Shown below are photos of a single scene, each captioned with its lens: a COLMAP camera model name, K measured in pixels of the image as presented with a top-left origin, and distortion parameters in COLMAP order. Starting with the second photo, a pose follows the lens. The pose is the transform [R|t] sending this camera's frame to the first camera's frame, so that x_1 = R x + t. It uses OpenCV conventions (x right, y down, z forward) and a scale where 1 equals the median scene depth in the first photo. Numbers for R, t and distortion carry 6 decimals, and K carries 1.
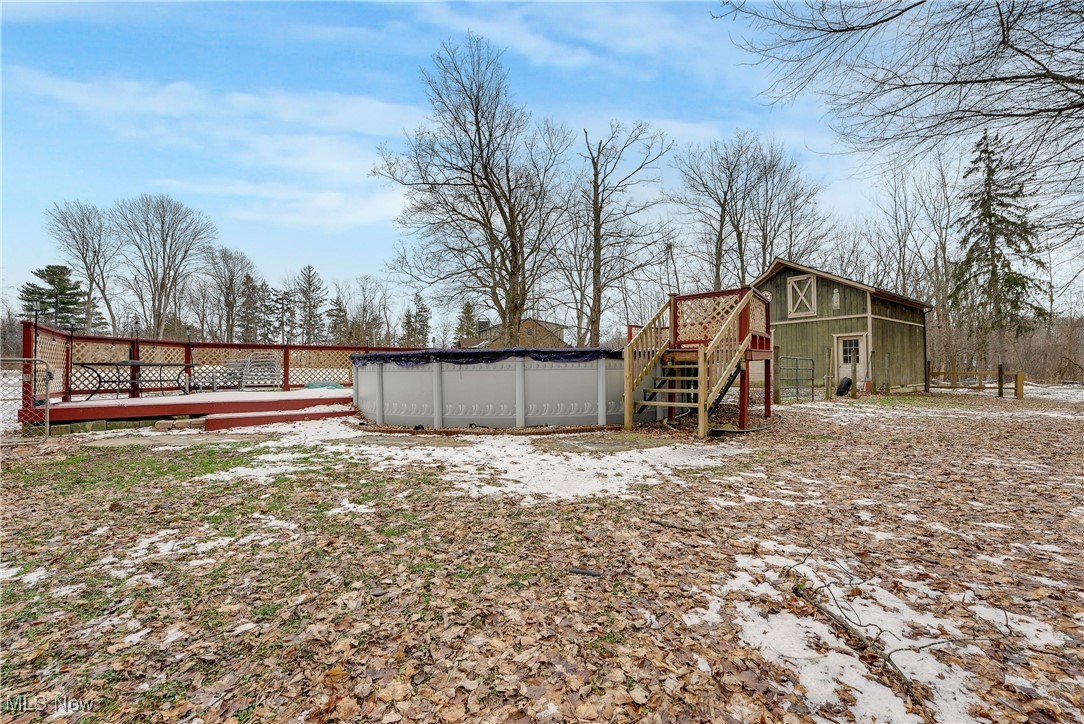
lens RADIAL K [[463.5, 0, 537.4], [0, 463.5, 363.1], [0, 0, 1]] dist [-0.004315, -0.000522]
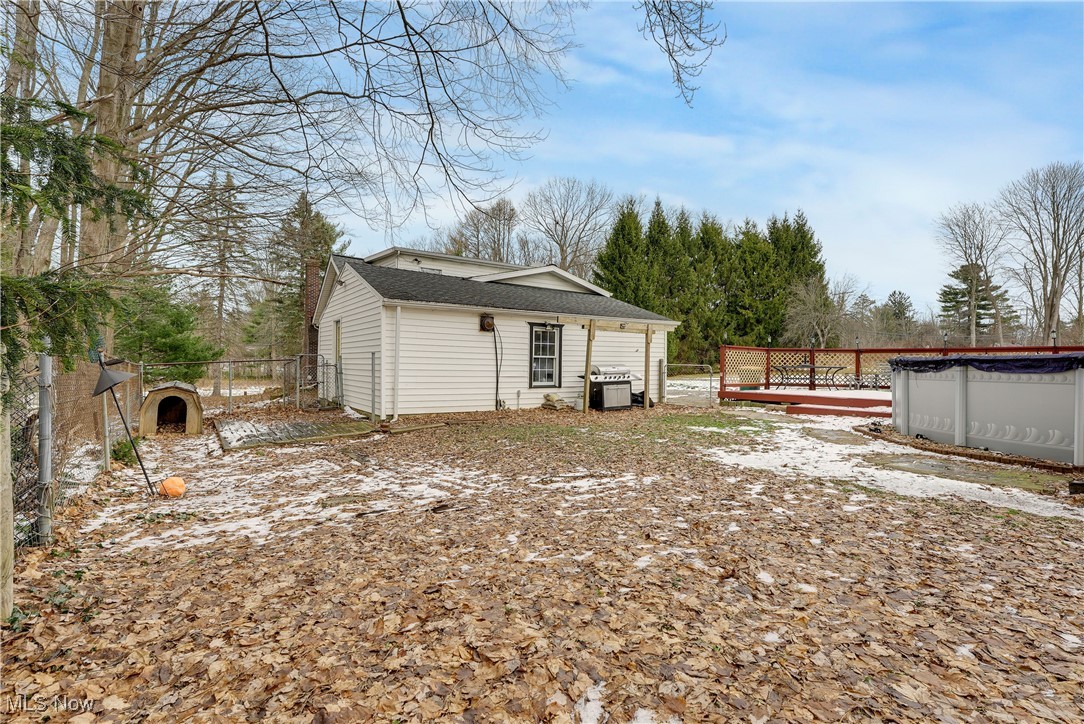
lens RADIAL K [[488.6, 0, 538.1], [0, 488.6, 363.7], [0, 0, 1]] dist [-0.002830, -0.000300]
pose [[0.038952, 0.005469, -0.999226, 0.606846], [0.003447, 0.999978, 0.005607, -0.018424], [0.999235, -0.003662, 0.038933, 0.116138]]
